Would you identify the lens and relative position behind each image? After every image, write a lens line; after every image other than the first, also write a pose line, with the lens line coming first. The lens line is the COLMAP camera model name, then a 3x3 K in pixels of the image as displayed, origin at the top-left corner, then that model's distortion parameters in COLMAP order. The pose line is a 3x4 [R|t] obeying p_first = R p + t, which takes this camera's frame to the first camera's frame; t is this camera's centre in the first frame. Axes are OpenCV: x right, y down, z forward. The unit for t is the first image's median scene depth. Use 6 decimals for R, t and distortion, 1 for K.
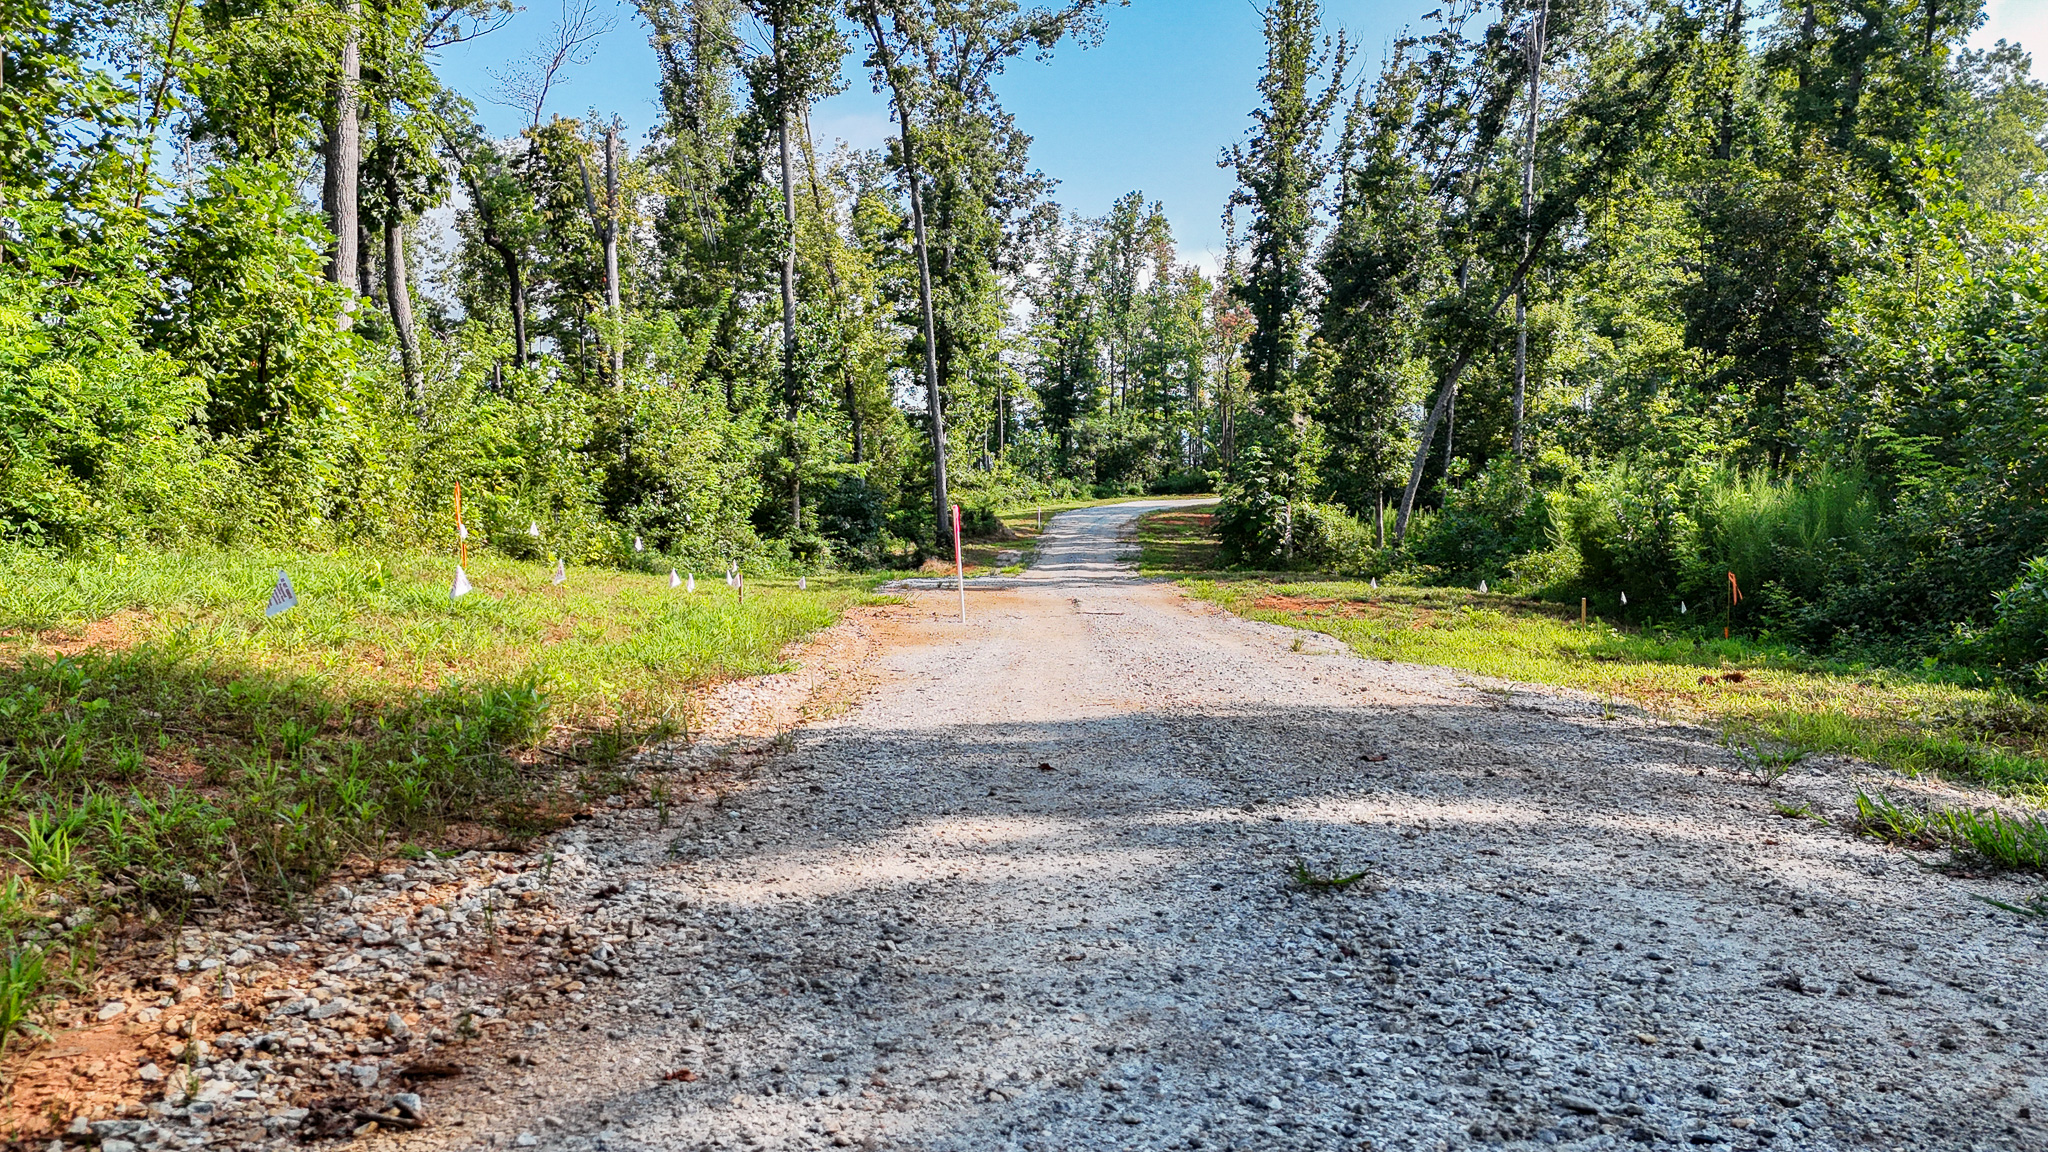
lens RADIAL K [[1429.9, 0, 1024.0], [0, 1429.9, 576.0], [0, 0, 1]] dist [0.000423, -0.000326]
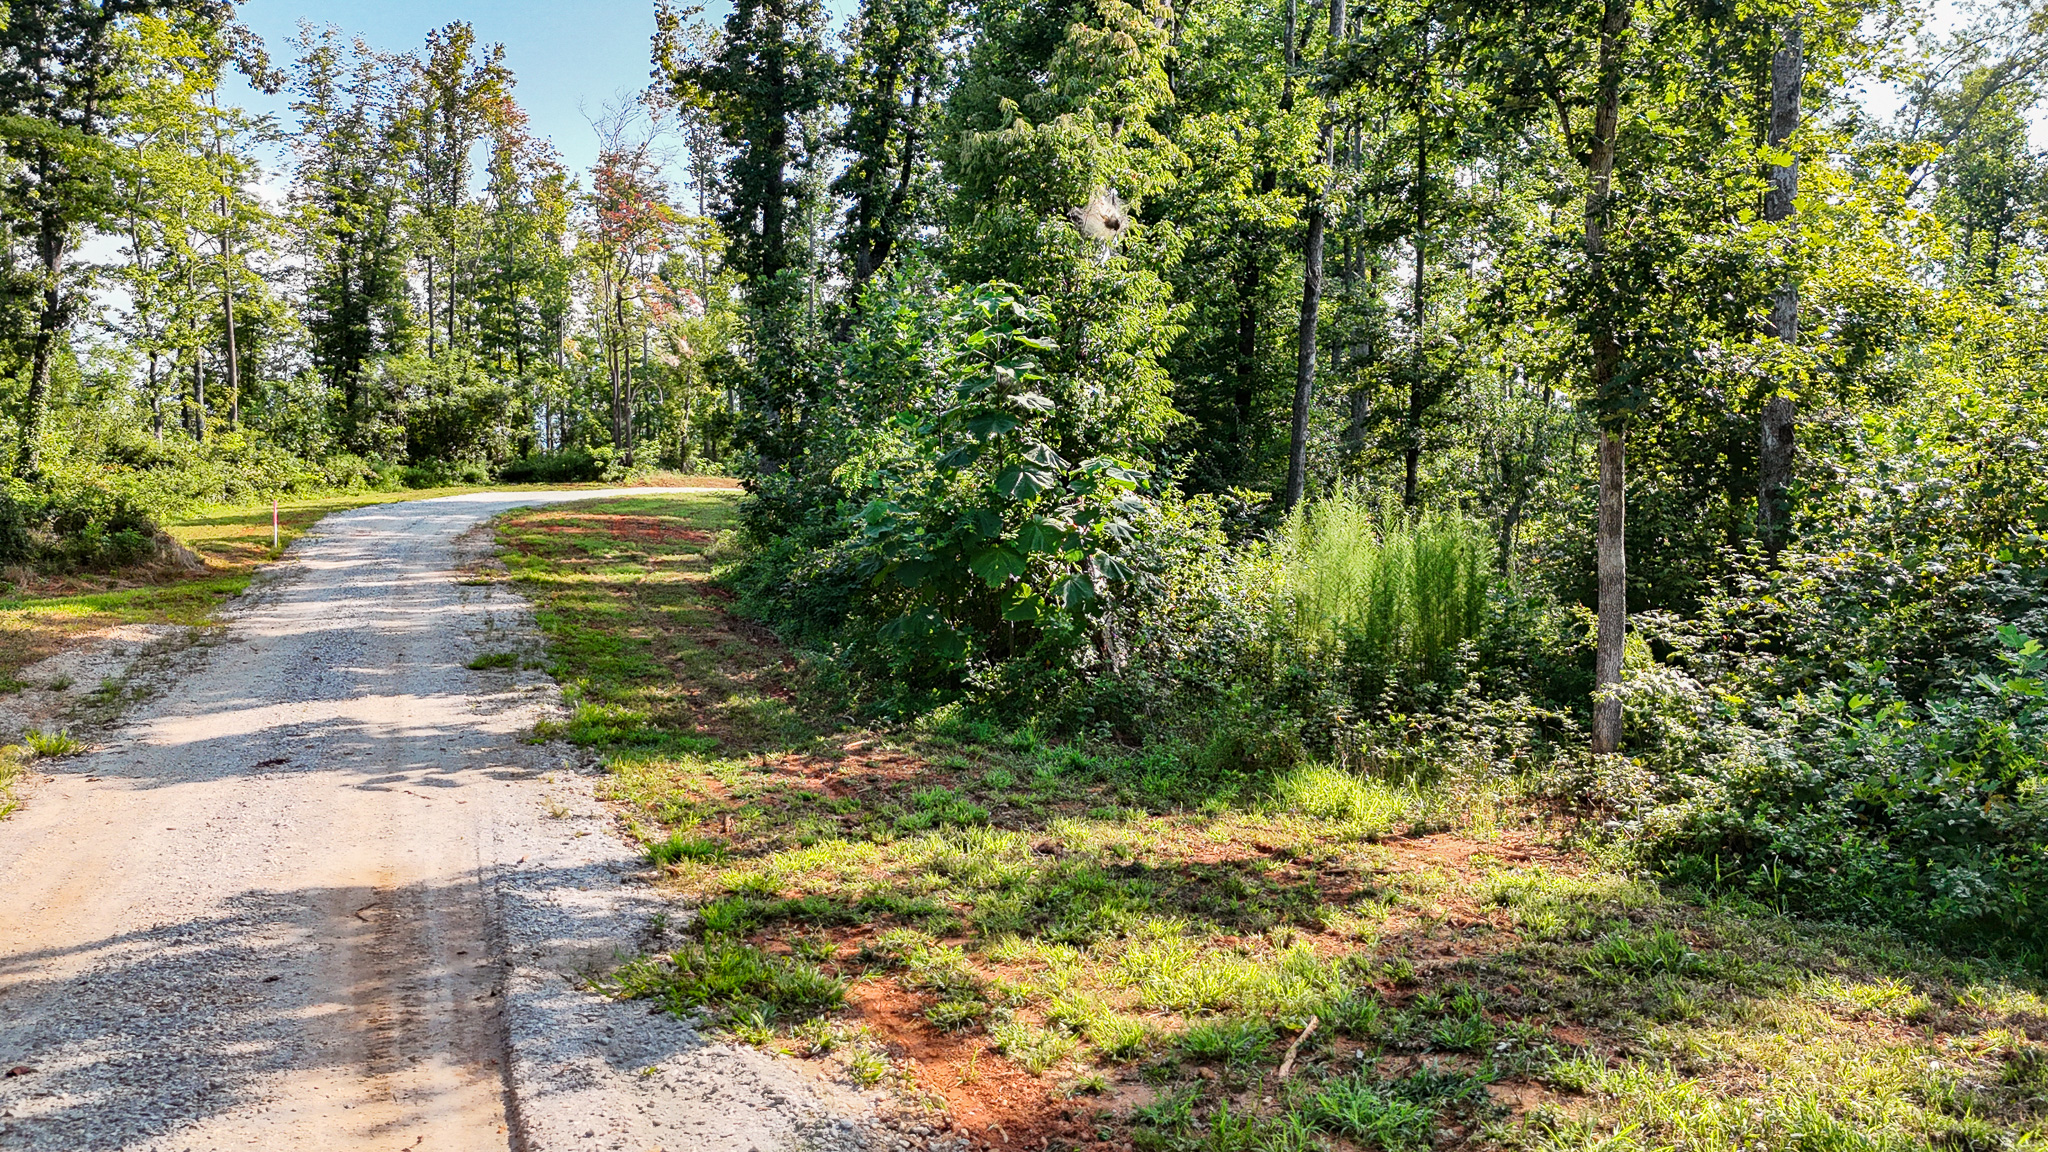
lens RADIAL K [[1754.8, 0, 1024.0], [0, 1754.8, 576.0], [0, 0, 1]] dist [0.090454, 0.001934]
pose [[0.927506, -0.014229, 0.373538, 0.009813], [0.016933, 0.999849, -0.003959, -0.008503], [-0.373426, 0.009997, 0.927606, 0.182702]]
